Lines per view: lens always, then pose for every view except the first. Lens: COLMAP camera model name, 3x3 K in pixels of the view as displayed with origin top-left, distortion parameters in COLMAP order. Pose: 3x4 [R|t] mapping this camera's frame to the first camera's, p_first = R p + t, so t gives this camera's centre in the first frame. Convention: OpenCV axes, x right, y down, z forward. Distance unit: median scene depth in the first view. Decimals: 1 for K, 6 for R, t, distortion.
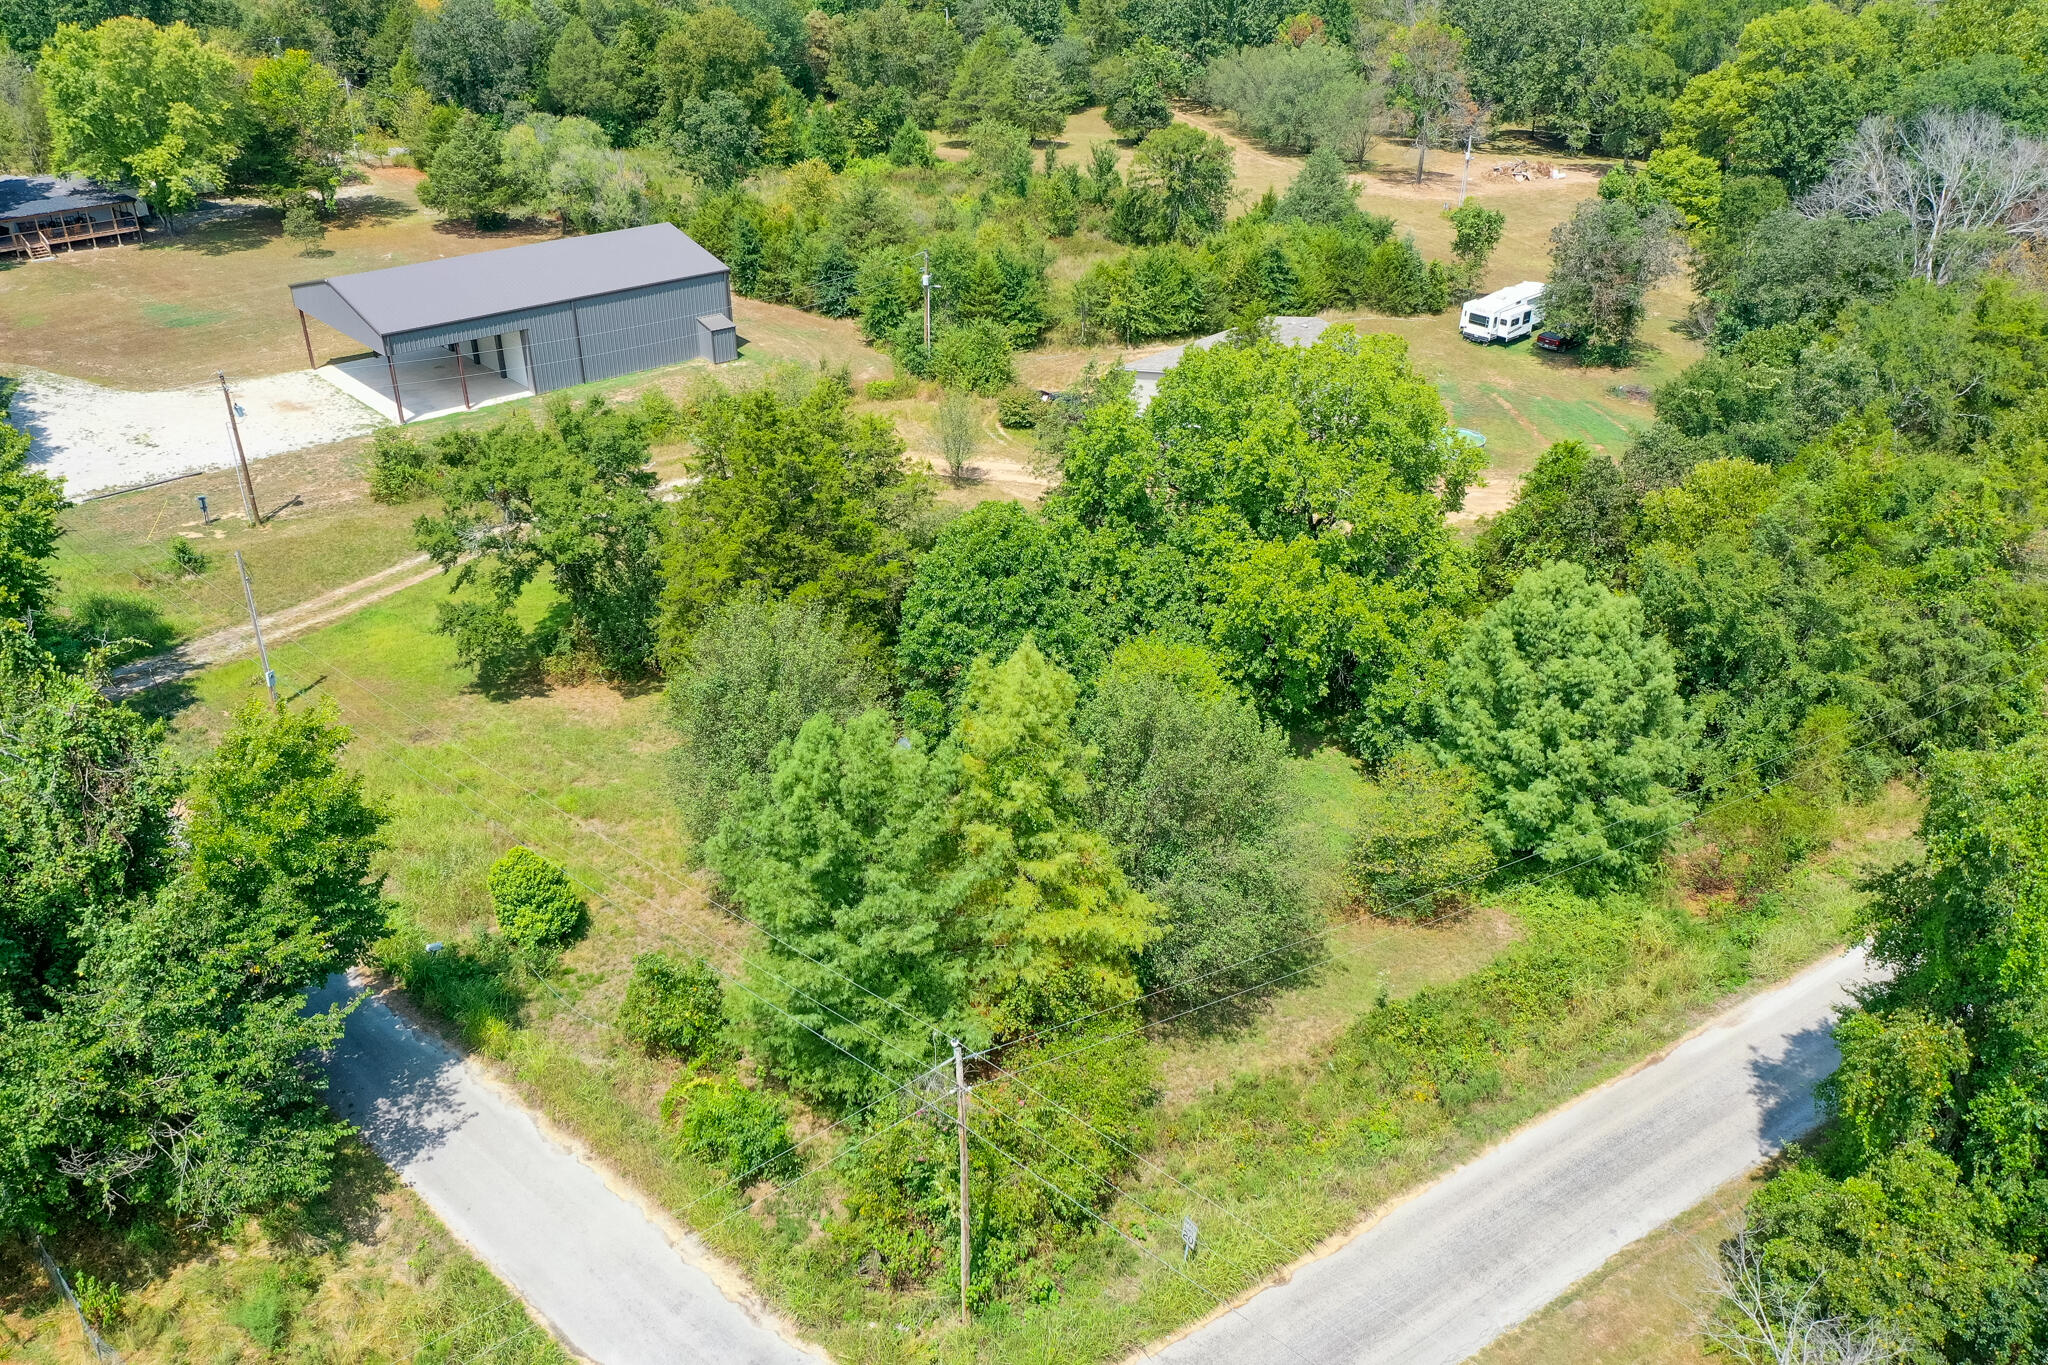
lens RADIAL K [[1624.0, 0, 1024.0], [0, 1624.0, 682.5], [0, 0, 1]] dist [0.022543, -0.001874]
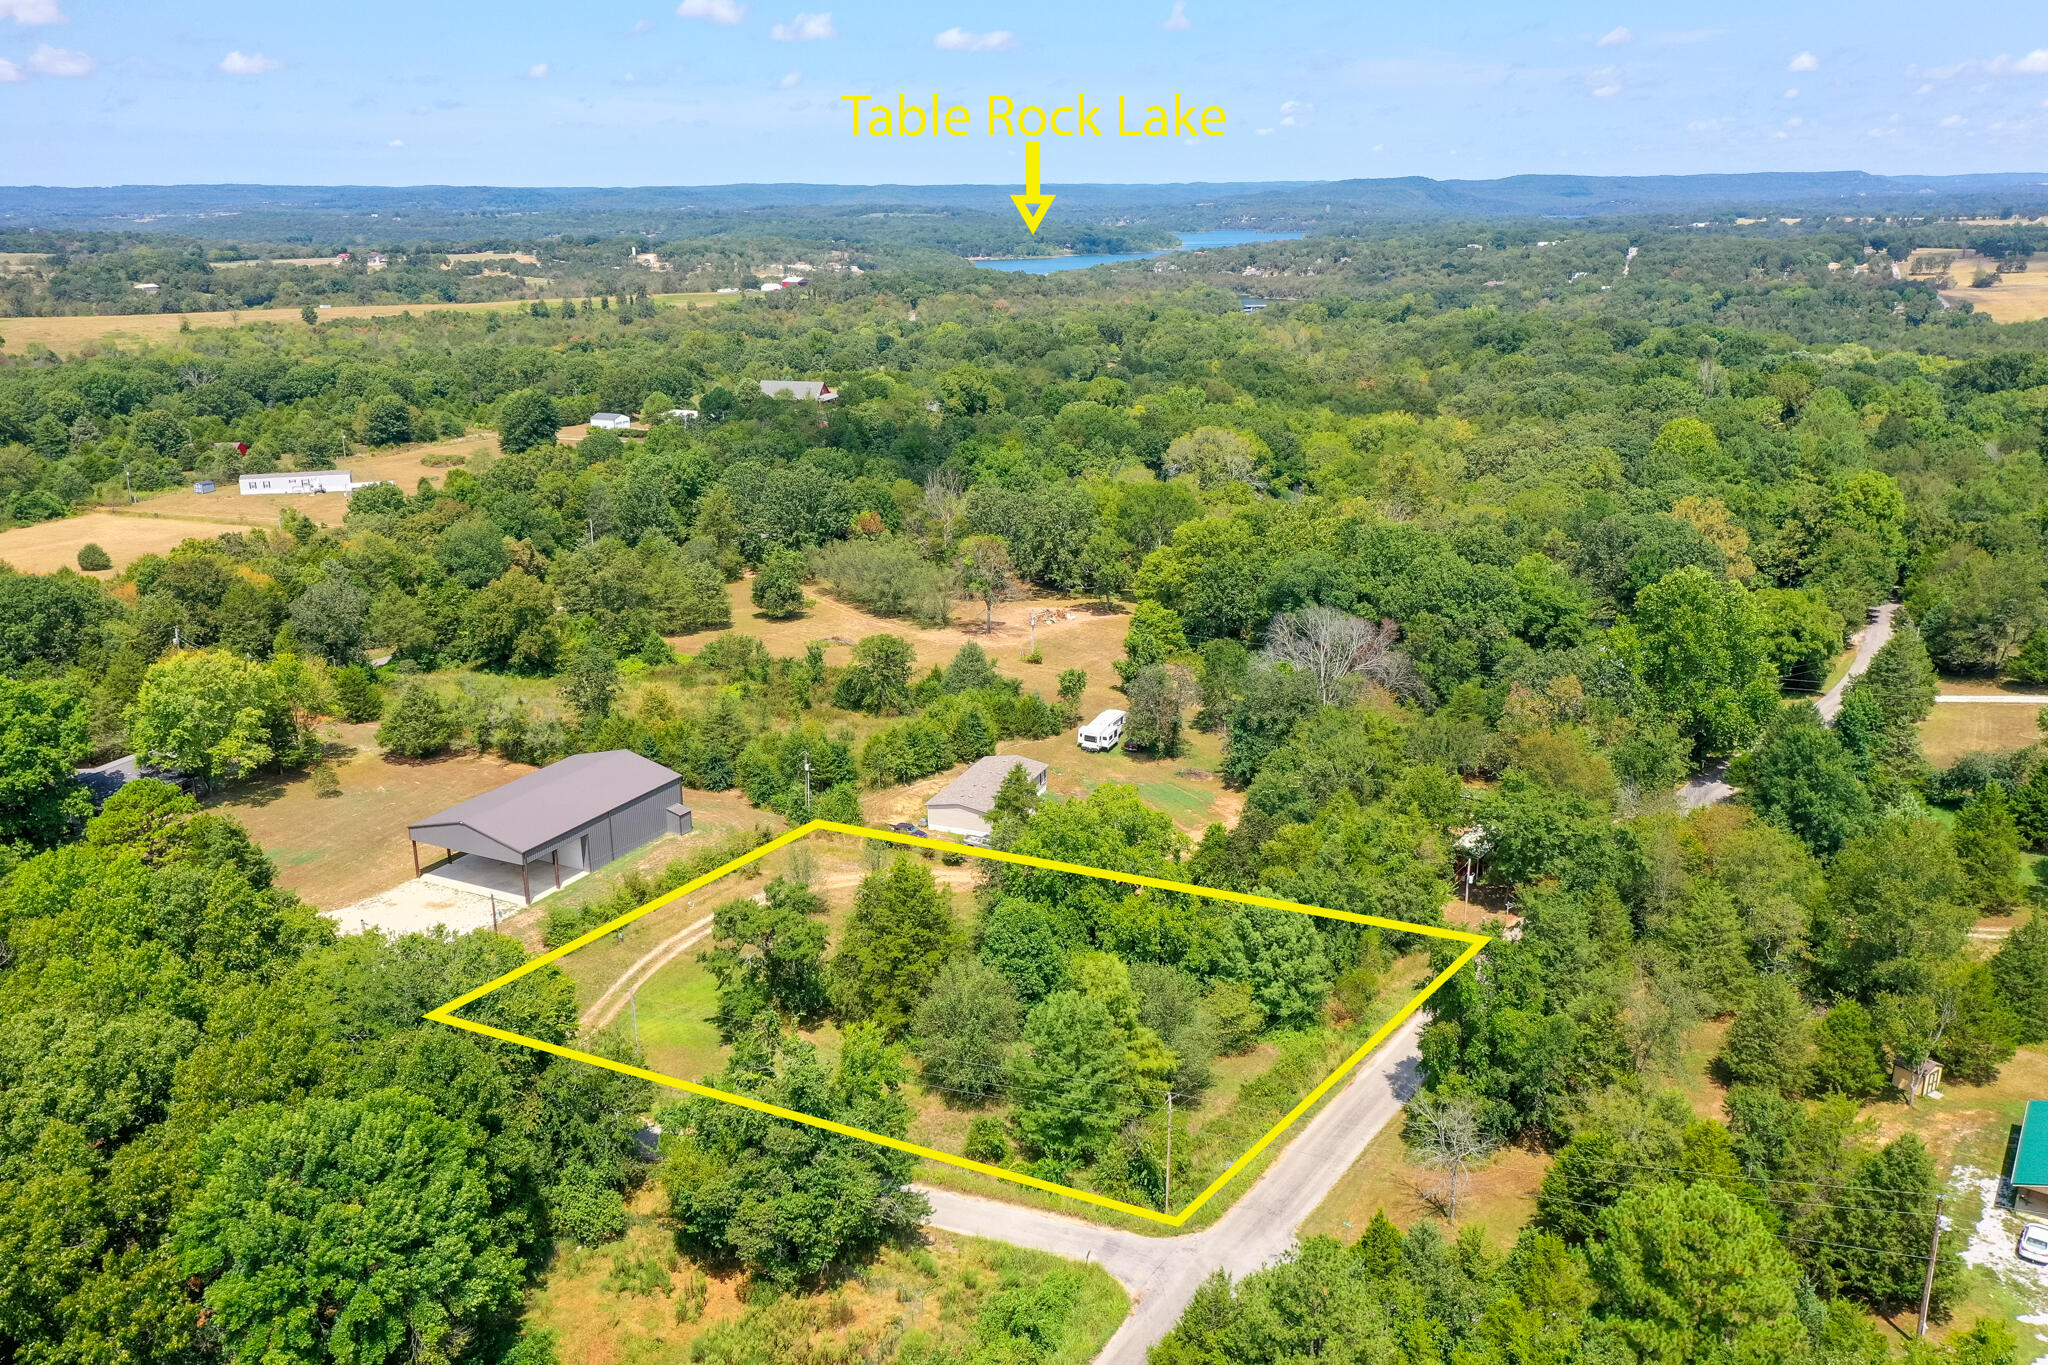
lens RADIAL K [[1627.6, 0, 1024.0], [0, 1627.6, 682.5], [0, 0, 1]] dist [0.026864, -0.006449]
pose [[0.928771, -0.109066, 0.354245, -0.703697], [0.177689, 0.969762, -0.167297, -0.025333], [-0.325287, 0.218326, 0.920066, -0.992928]]
